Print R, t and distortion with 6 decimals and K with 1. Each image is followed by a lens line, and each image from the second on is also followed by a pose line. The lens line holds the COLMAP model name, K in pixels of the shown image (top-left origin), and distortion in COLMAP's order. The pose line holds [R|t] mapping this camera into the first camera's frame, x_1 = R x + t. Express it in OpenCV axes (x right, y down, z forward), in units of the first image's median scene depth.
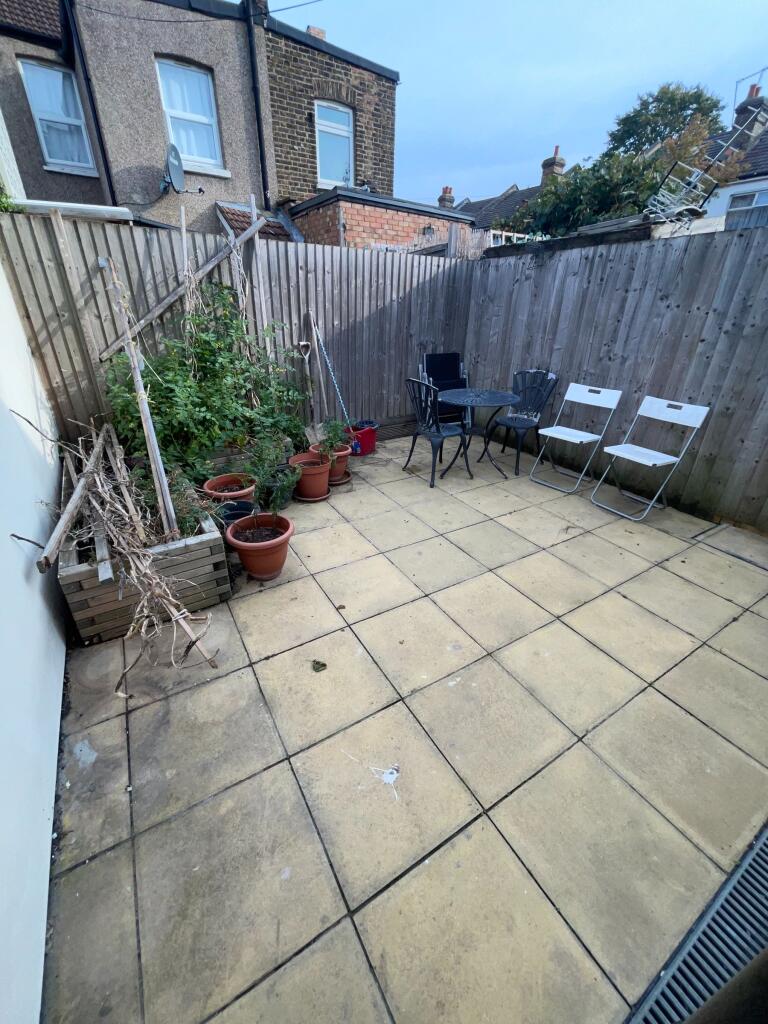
lens RADIAL K [[410.4, 0, 380.5], [0, 410.4, 510.8], [0, 0, 1]] dist [-0.002982, 0.000722]
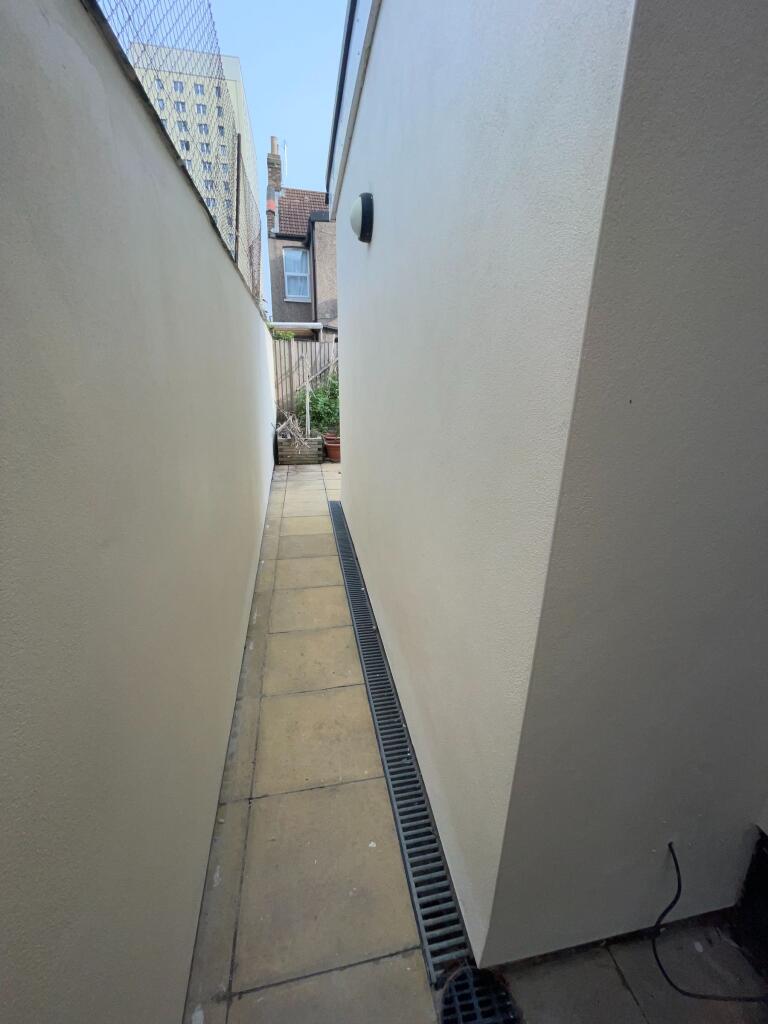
lens RADIAL K [[410.4, 0, 386.4], [0, 410.4, 511.2], [0, 0, 1]] dist [-0.002982, 0.000722]
pose [[0.941168, 0.104301, -0.321441, 0.771718], [-0.150312, 0.981112, -0.121758, 0.618892], [0.302670, 0.162911, 0.939069, -1.148096]]
